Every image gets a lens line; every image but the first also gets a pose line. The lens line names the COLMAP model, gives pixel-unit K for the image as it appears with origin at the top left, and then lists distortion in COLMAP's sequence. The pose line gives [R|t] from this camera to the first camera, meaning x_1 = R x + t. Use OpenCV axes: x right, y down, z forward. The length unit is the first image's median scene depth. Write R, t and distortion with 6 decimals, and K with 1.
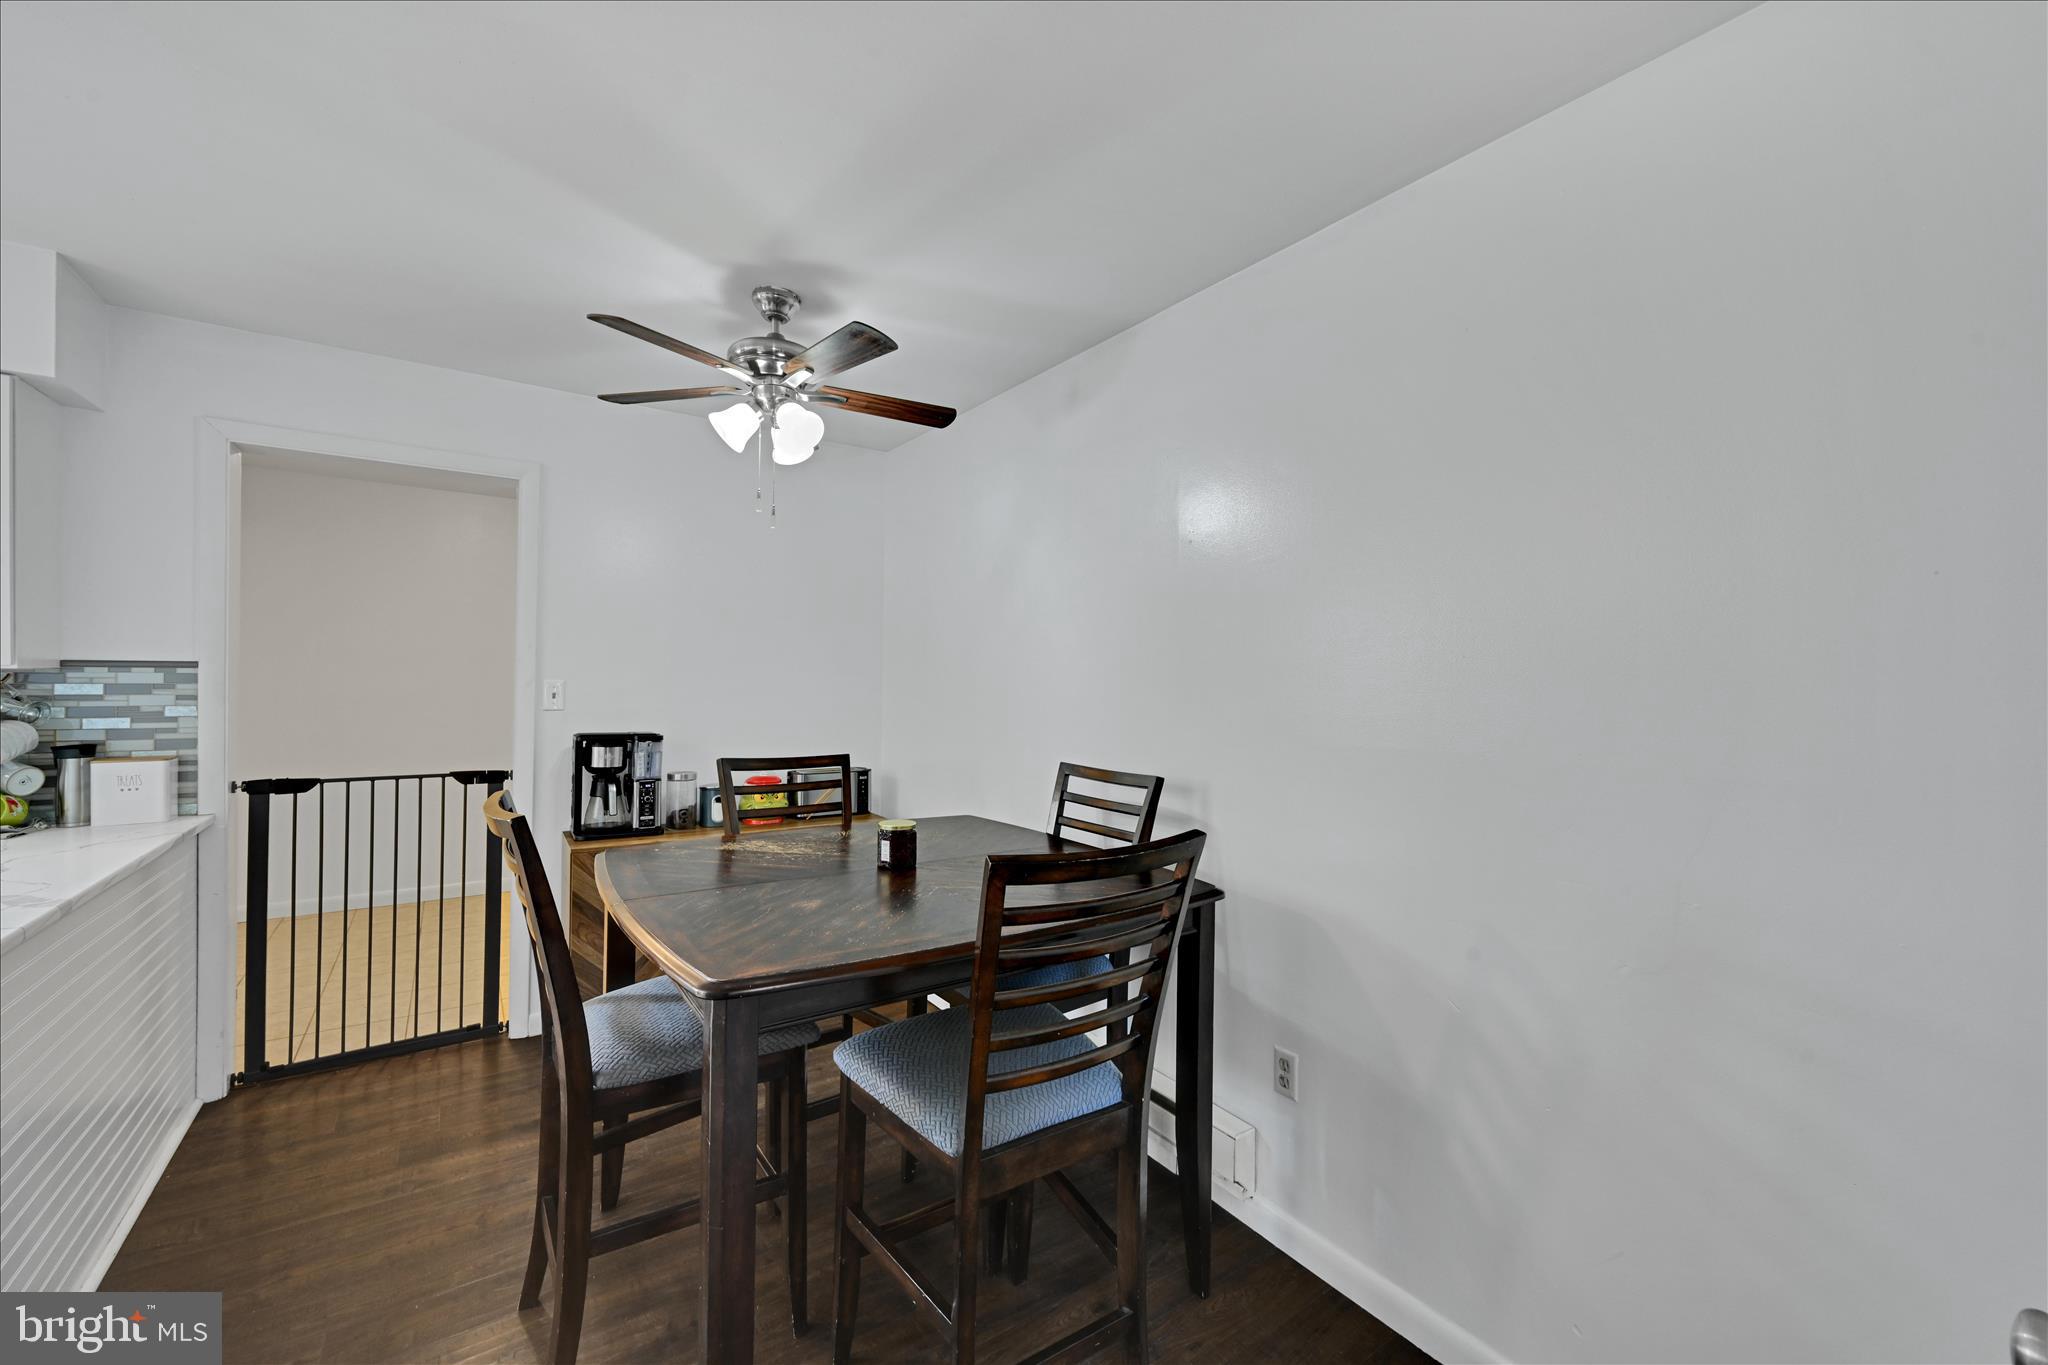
lens RADIAL K [[811.8, 0, 1028.8], [0, 811.8, 678.2], [0, 0, 1]] dist [0.001260, -0.000008]
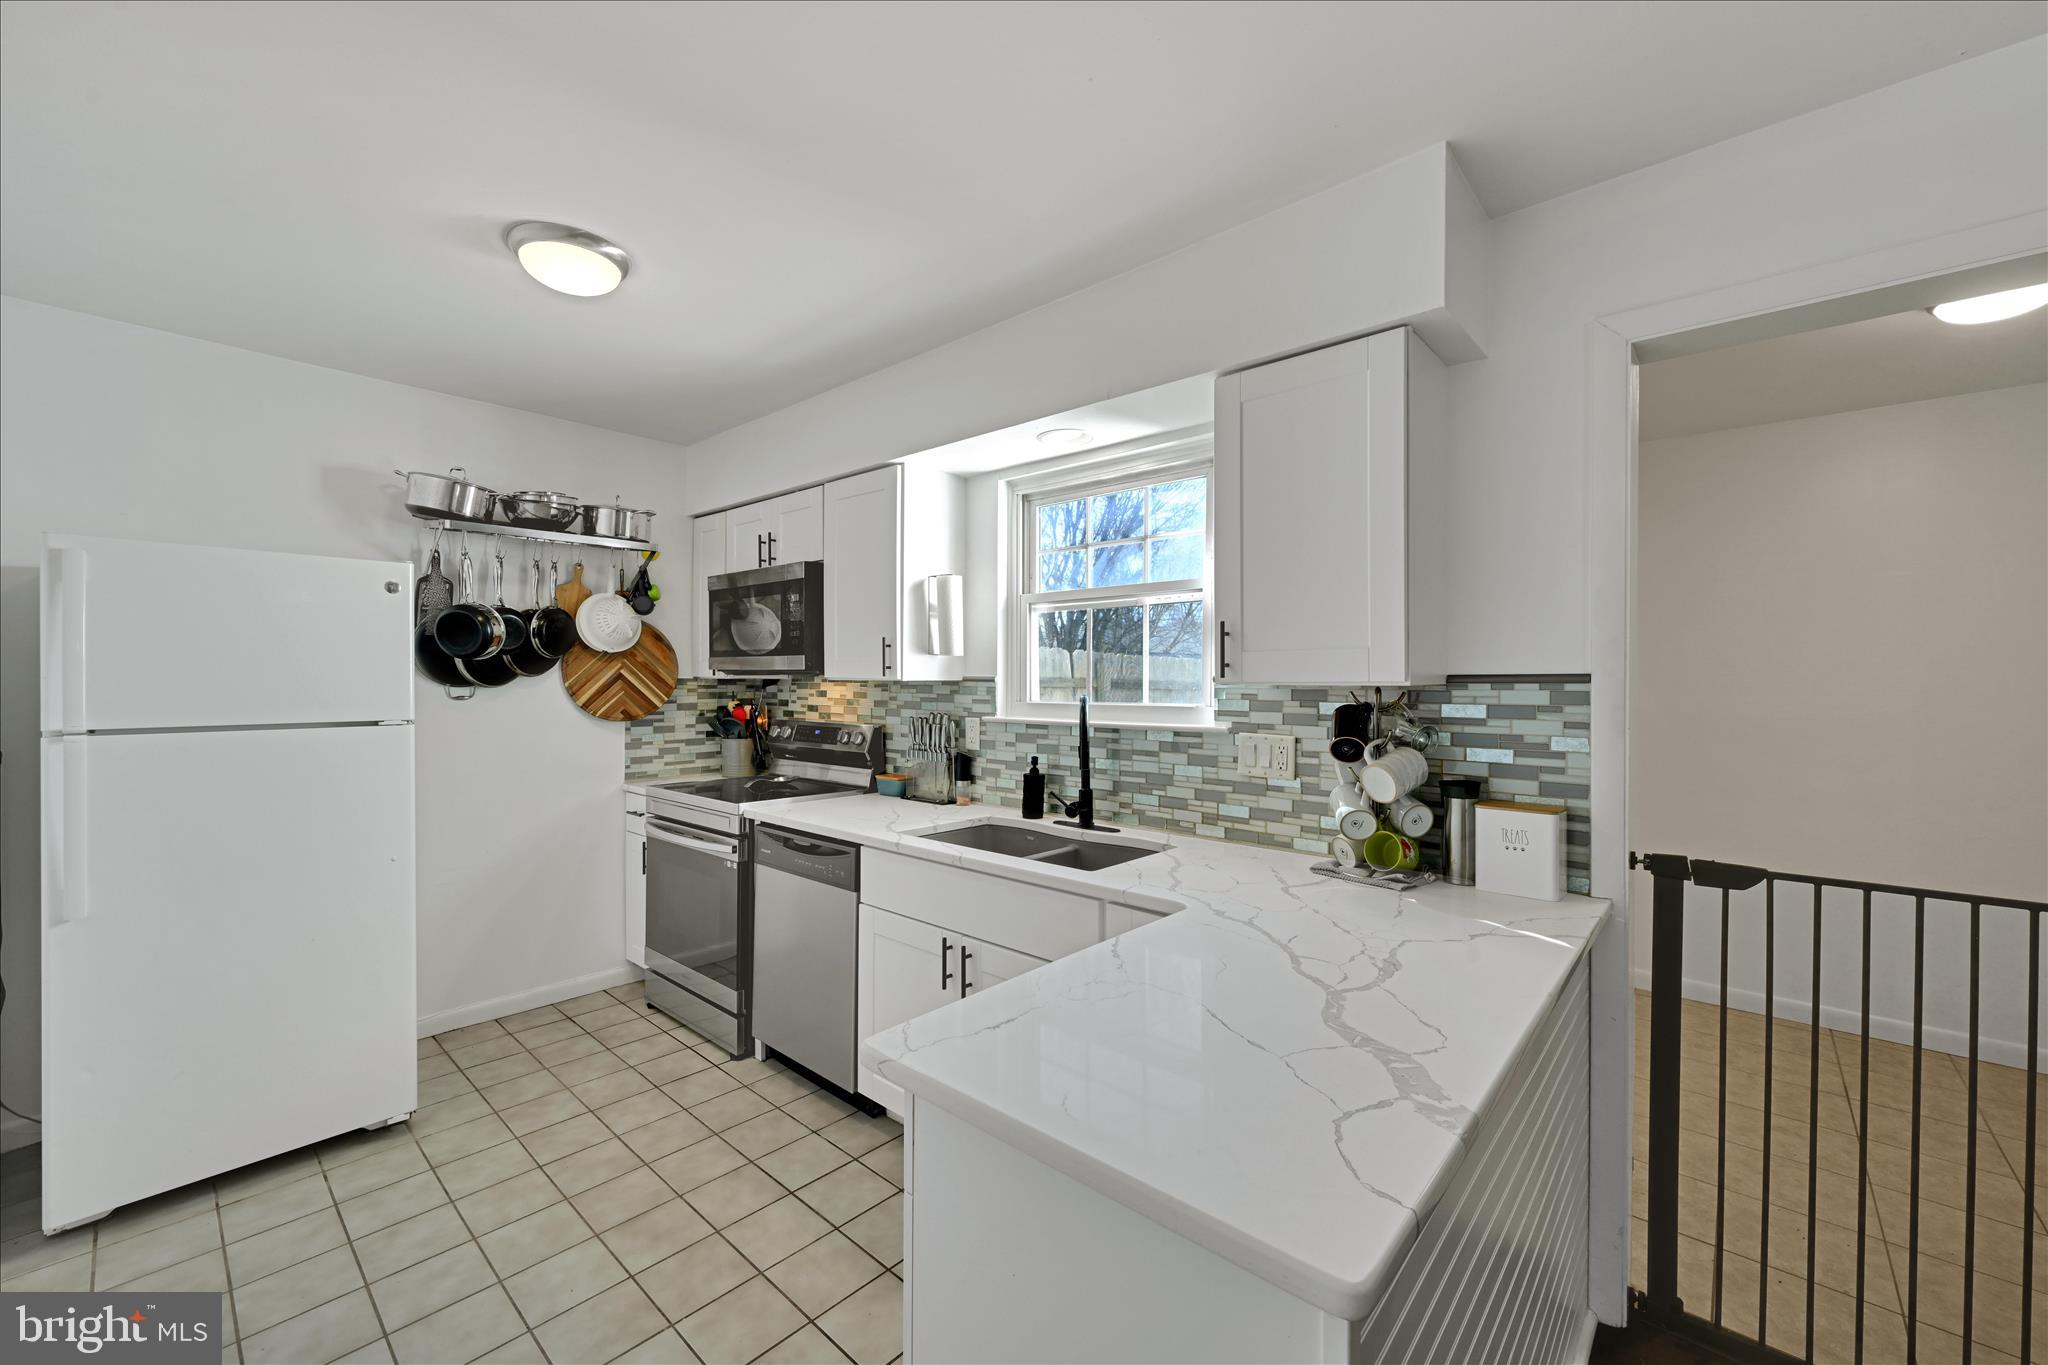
lens RADIAL K [[811.8, 0, 1030.0], [0, 811.8, 687.7], [0, 0, 1]] dist [0.001260, -0.000008]
pose [[0.237735, -0.007708, -0.971300, -0.475769], [-0.005971, 0.999938, -0.009397, 0.000403], [0.971312, 0.008033, 0.237674, 0.381520]]
